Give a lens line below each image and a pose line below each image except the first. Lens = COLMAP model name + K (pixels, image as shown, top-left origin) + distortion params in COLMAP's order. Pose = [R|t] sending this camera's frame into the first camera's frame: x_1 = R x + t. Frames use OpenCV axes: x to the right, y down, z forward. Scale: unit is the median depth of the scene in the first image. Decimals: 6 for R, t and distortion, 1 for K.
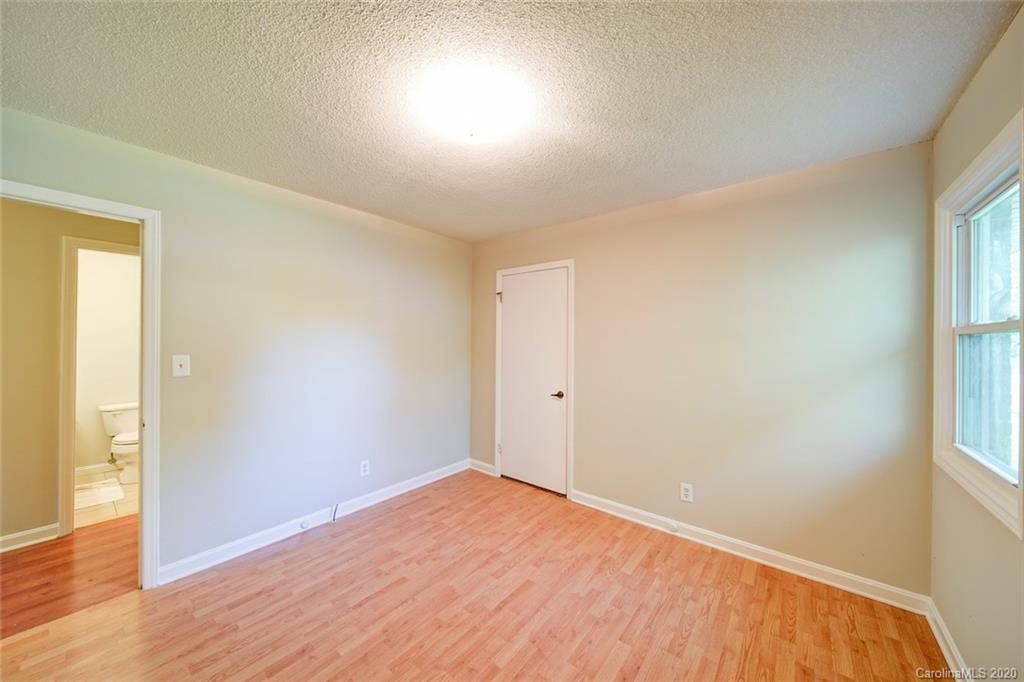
lens RADIAL K [[362.5, 0, 510.1], [0, 362.5, 325.8], [0, 0, 1]] dist [0.001617, -0.000039]
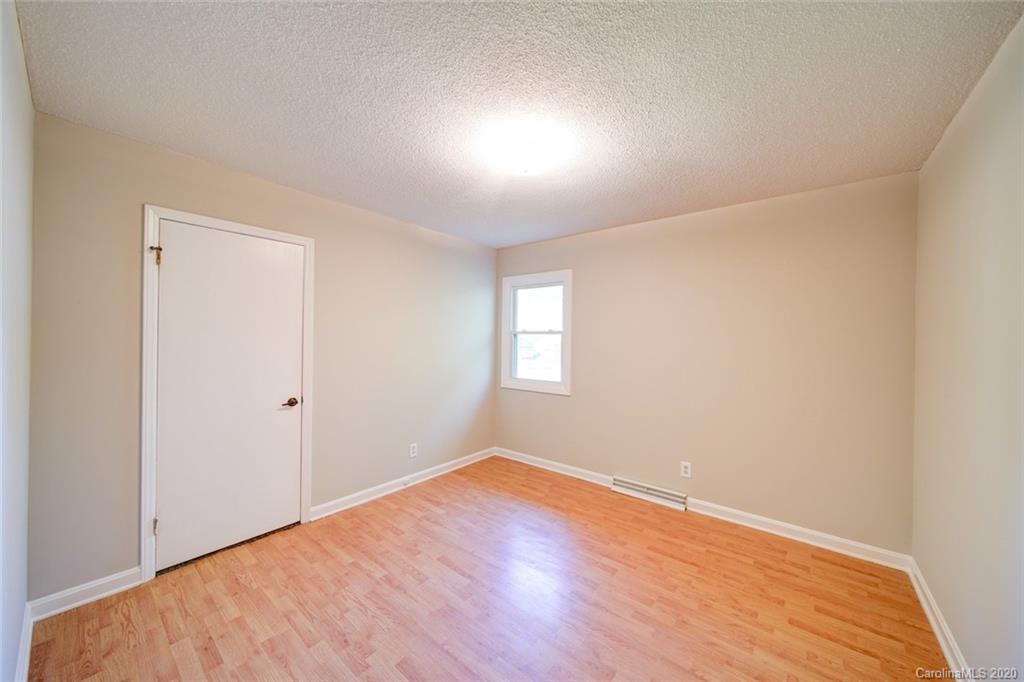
lens RADIAL K [[360.6, 0, 511.7], [0, 360.6, 338.5], [0, 0, 1]] dist [0.001896, -0.001902]
pose [[0.000352, -0.010695, 0.999943, -0.776144], [-0.053955, 0.998486, 0.010698, 0.014669], [-0.998543, -0.053956, -0.000225, 0.619782]]
